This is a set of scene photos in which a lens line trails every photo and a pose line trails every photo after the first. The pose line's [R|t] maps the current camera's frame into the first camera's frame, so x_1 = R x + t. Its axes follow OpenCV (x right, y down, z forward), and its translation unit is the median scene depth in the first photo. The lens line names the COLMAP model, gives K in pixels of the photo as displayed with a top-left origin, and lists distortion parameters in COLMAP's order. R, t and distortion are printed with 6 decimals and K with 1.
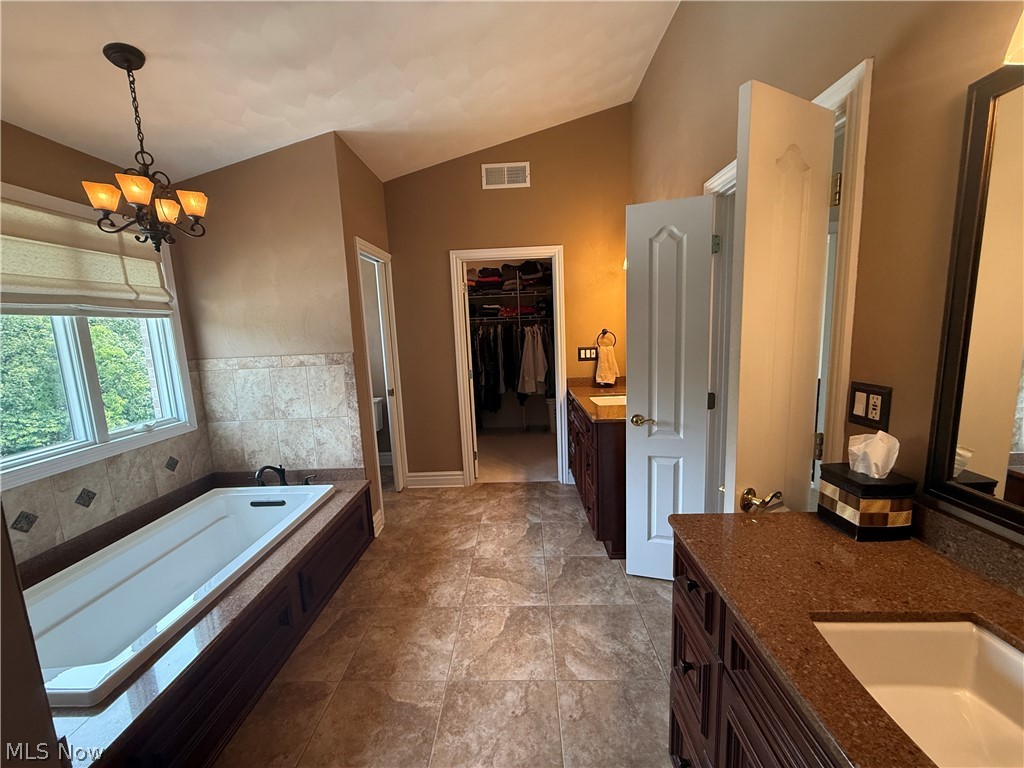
lens RADIAL K [[406.1, 0, 508.5], [0, 406.1, 384.1], [0, 0, 1]] dist [0.000212, 0.000116]
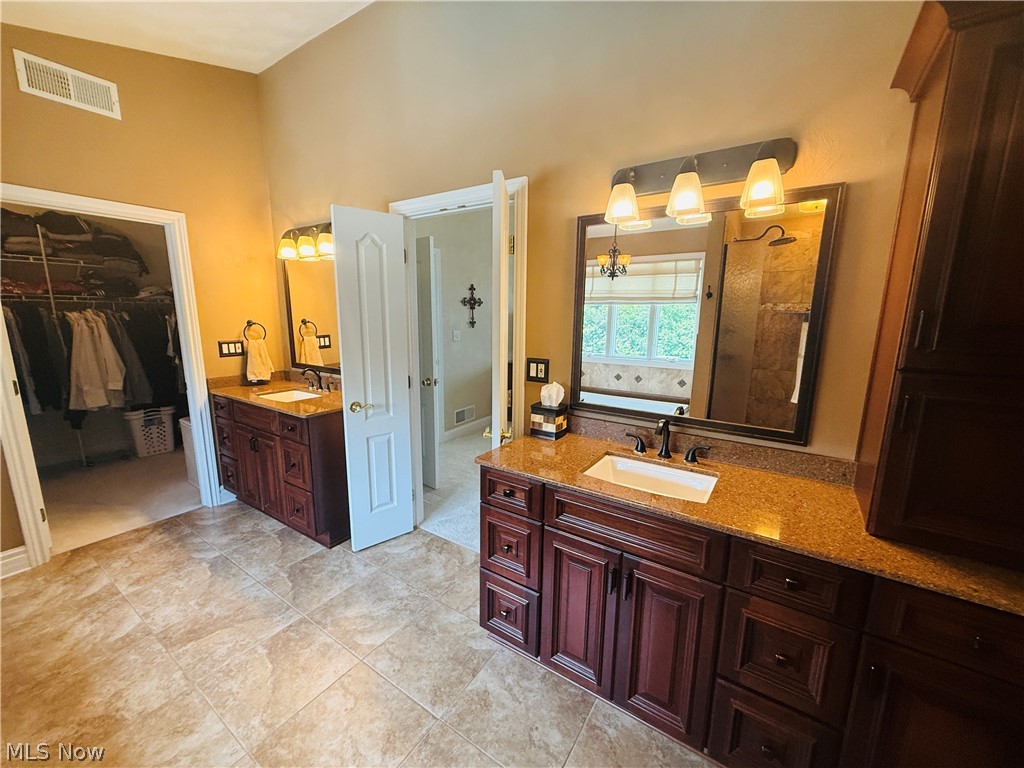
lens RADIAL K [[406.1, 0, 508.5], [0, 406.1, 384.1], [0, 0, 1]] dist [0.000212, 0.000116]
pose [[0.526234, -0.104187, 0.843933, -0.363396], [0.087428, 0.993835, 0.068178, -0.010345], [-0.845833, 0.037906, 0.532099, 0.072162]]
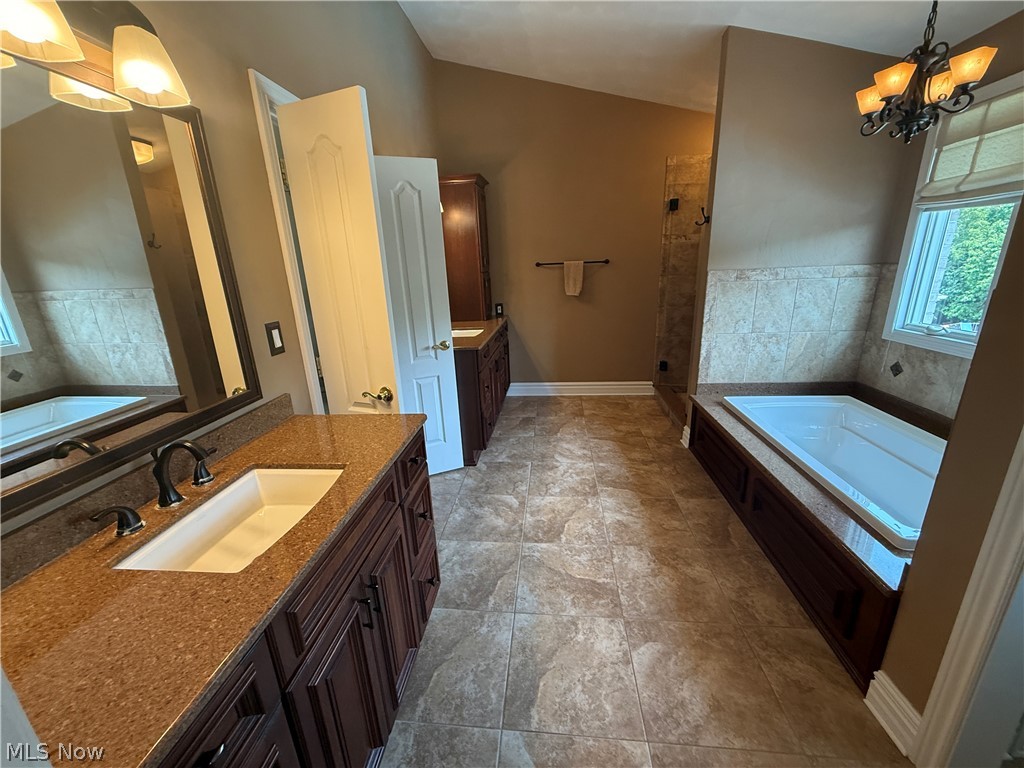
lens RADIAL K [[406.1, 0, 508.5], [0, 406.1, 384.1], [0, 0, 1]] dist [0.000212, 0.000116]
pose [[-0.993835, 0.062621, 0.091486, 0.014977], [0.095316, 0.904071, 0.416618, -0.227052], [-0.056621, 0.422770, -0.904466, 1.642260]]
